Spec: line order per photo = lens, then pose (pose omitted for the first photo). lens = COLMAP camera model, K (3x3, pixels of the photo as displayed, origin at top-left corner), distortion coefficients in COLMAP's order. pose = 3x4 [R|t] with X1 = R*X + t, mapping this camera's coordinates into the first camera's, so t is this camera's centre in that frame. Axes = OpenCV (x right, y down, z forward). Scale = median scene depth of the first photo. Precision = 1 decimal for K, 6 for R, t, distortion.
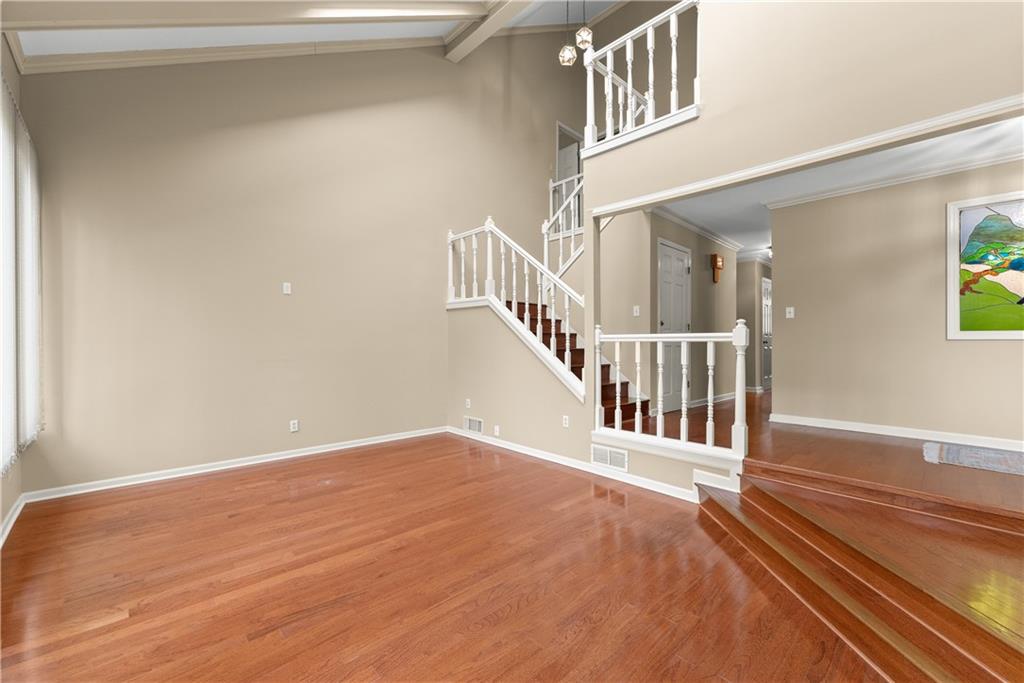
lens RADIAL K [[415.2, 0, 506.1], [0, 415.2, 342.3], [0, 0, 1]] dist [0.000847, 0.000204]
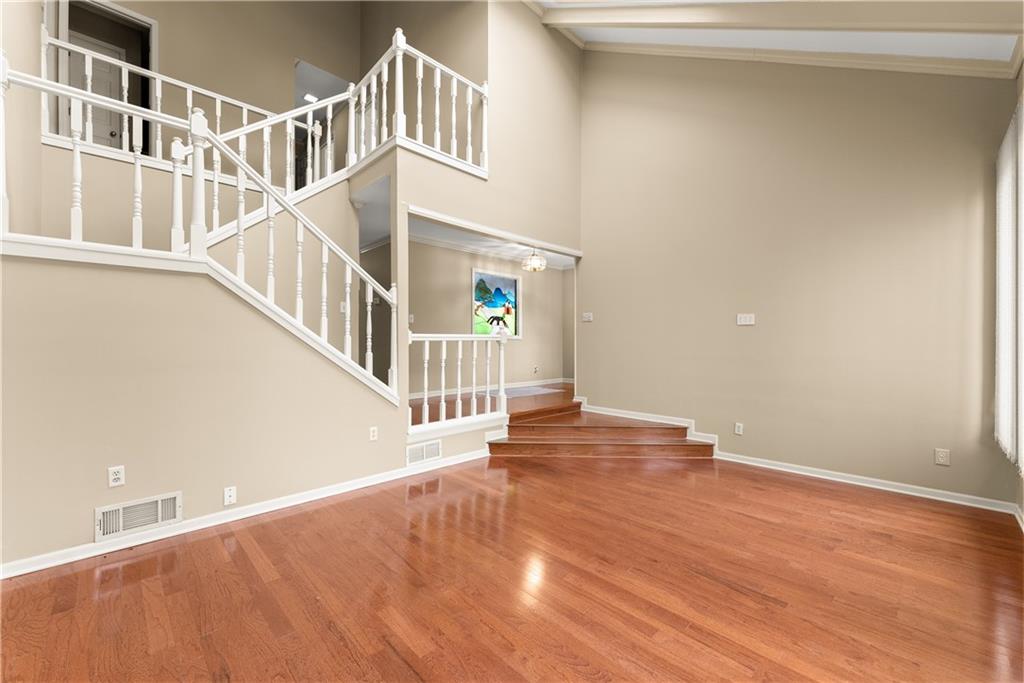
lens RADIAL K [[415.2, 0, 506.0], [0, 415.2, 340.2], [0, 0, 1]] dist [0.000847, 0.000204]
pose [[-0.030173, -0.004076, 0.999536, -0.907693], [-0.003300, 0.999987, 0.003978, -0.008819], [-0.999539, -0.003179, -0.030186, 0.945167]]
